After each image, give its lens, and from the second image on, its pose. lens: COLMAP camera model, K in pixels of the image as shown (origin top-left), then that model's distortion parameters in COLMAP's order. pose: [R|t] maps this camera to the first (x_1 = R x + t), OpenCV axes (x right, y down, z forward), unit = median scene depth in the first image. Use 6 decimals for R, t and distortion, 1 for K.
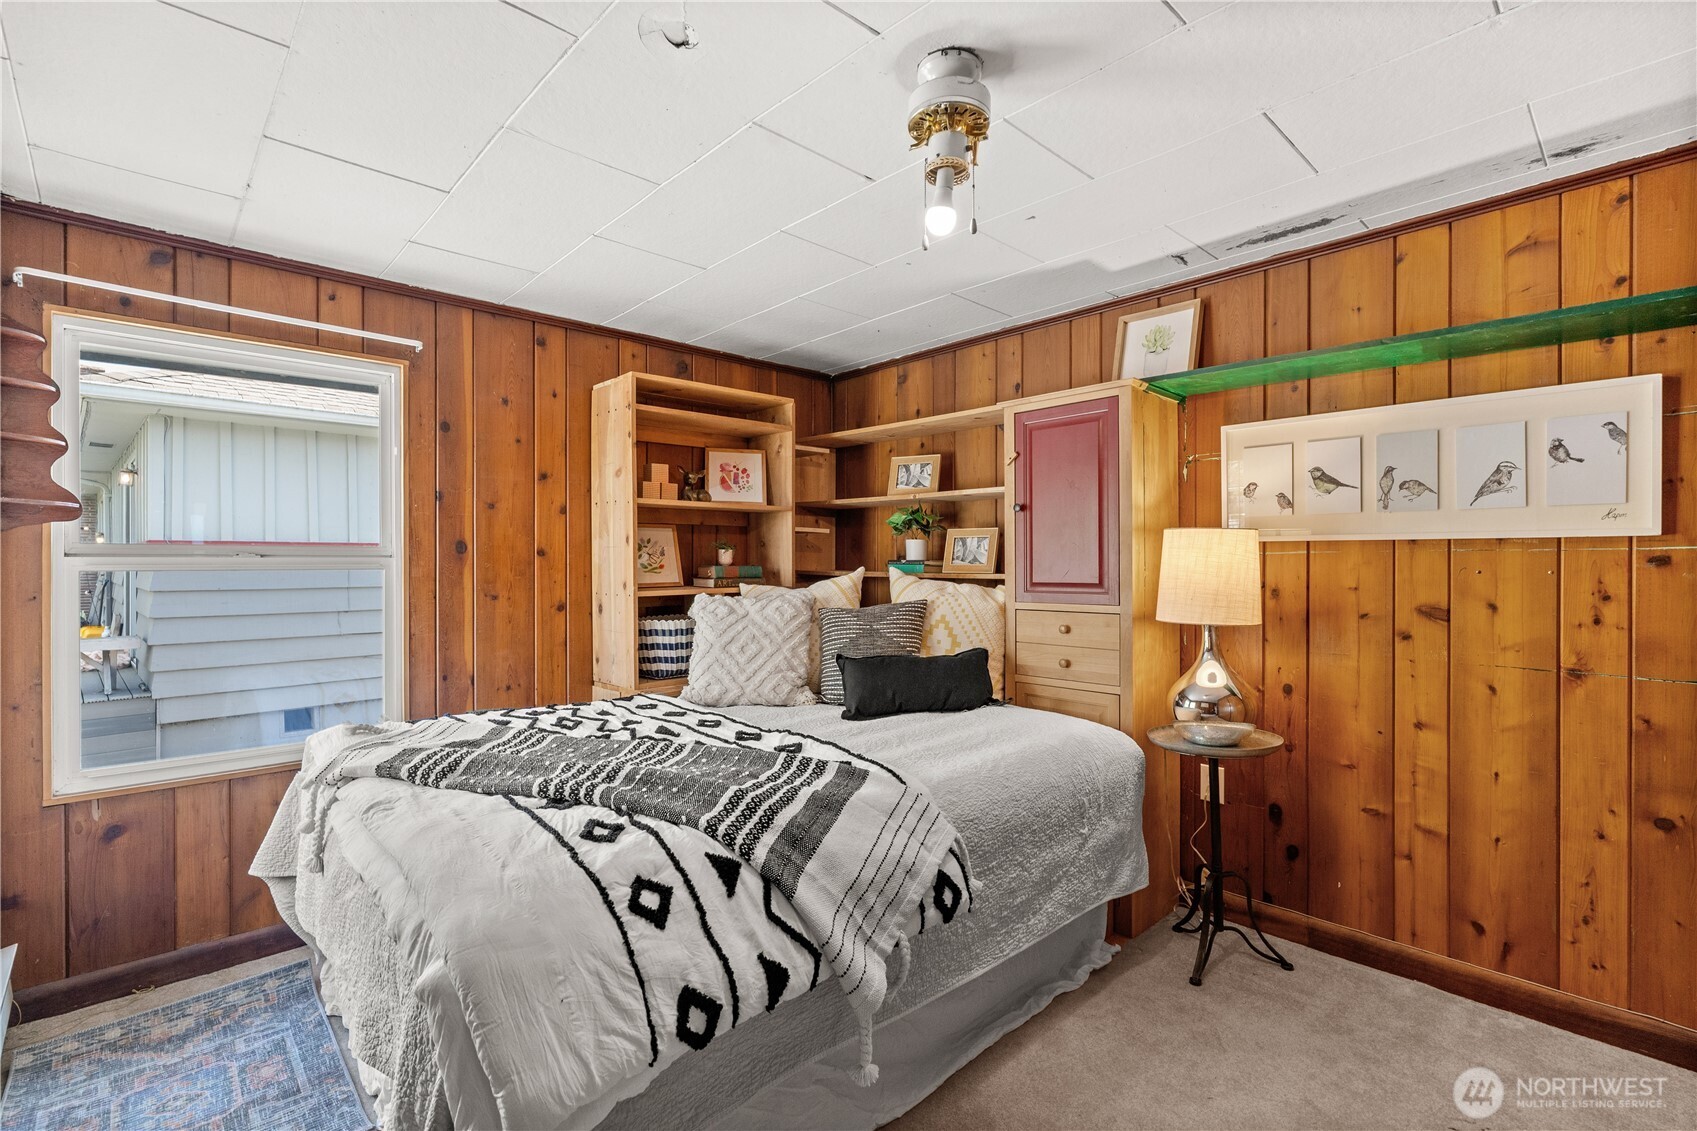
lens RADIAL K [[778.1, 0, 844.6], [0, 778.1, 563.7], [0, 0, 1]] dist [-0.008281, 0.002568]
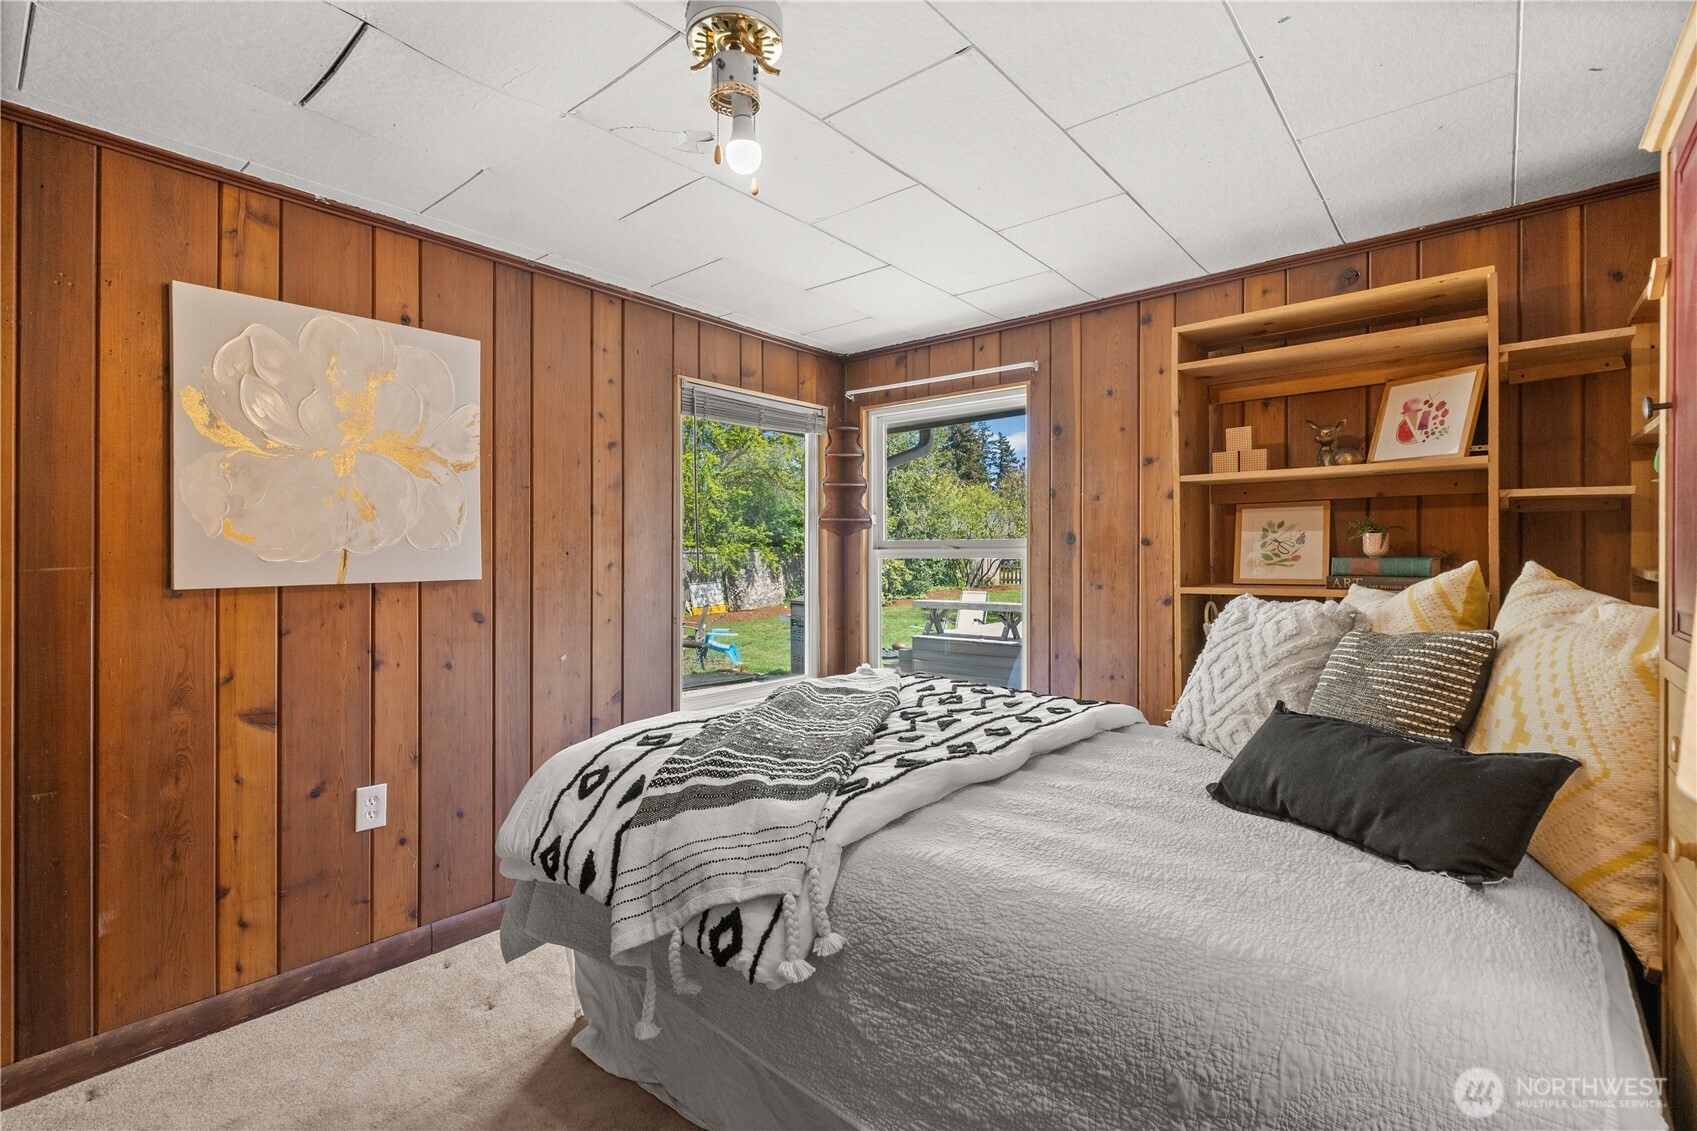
lens RADIAL K [[778.1, 0, 842.0], [0, 778.1, 558.0], [0, 0, 1]] dist [-0.008281, 0.002568]
pose [[0.101558, 0.007182, -0.994804, 0.547301], [-0.001200, 0.999974, 0.007097, -0.001259], [0.994829, 0.000473, 0.101564, 0.567519]]
